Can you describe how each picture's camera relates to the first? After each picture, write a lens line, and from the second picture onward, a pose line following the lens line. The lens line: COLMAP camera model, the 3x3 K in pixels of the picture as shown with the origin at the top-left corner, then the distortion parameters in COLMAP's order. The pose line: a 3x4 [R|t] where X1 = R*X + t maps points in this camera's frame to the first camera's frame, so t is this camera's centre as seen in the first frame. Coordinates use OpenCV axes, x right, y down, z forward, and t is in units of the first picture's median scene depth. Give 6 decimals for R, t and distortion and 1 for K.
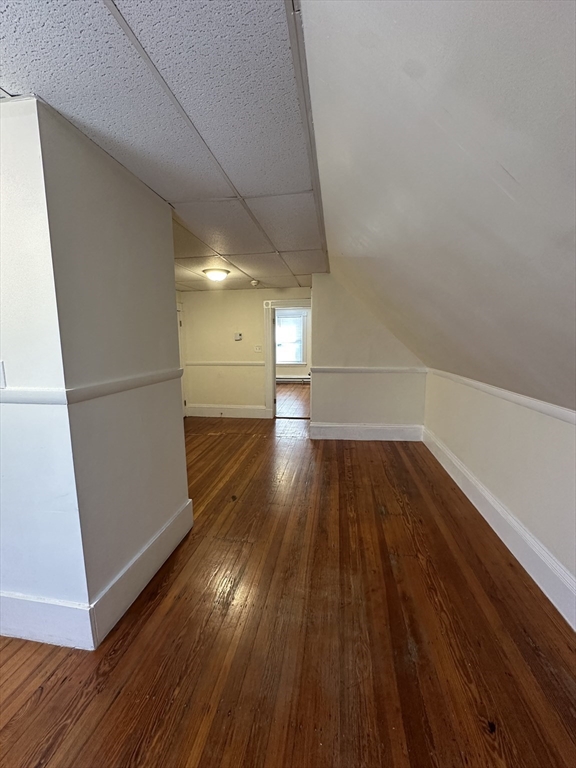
lens RADIAL K [[310.9, 0, 287.0], [0, 310.9, 383.9], [0, 0, 1]] dist [-0.000648, -0.000035]
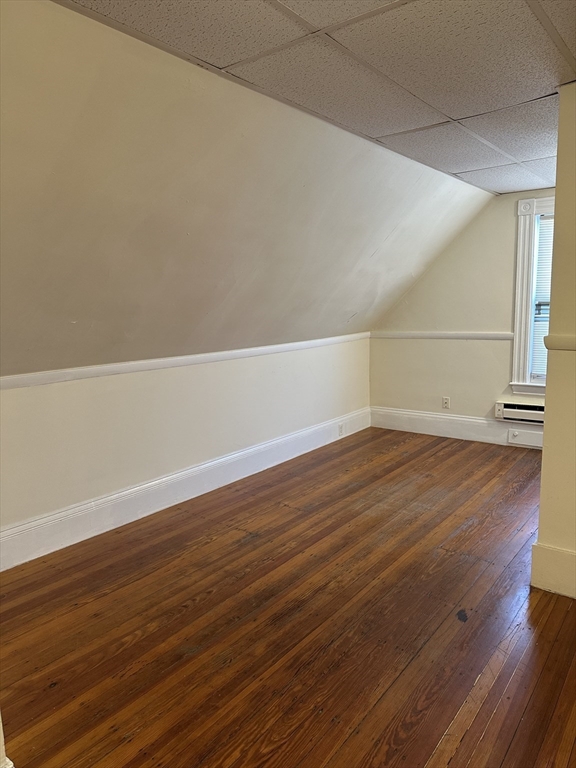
lens RADIAL K [[537.4, 0, 287.6], [0, 537.4, 384.7], [0, 0, 1]] dist [-0.000568, -0.000951]
pose [[-0.880158, -0.035335, 0.473364, -0.378384], [0.105059, 0.957993, 0.266854, -0.279325], [-0.462909, 0.284605, -0.839473, 2.079891]]
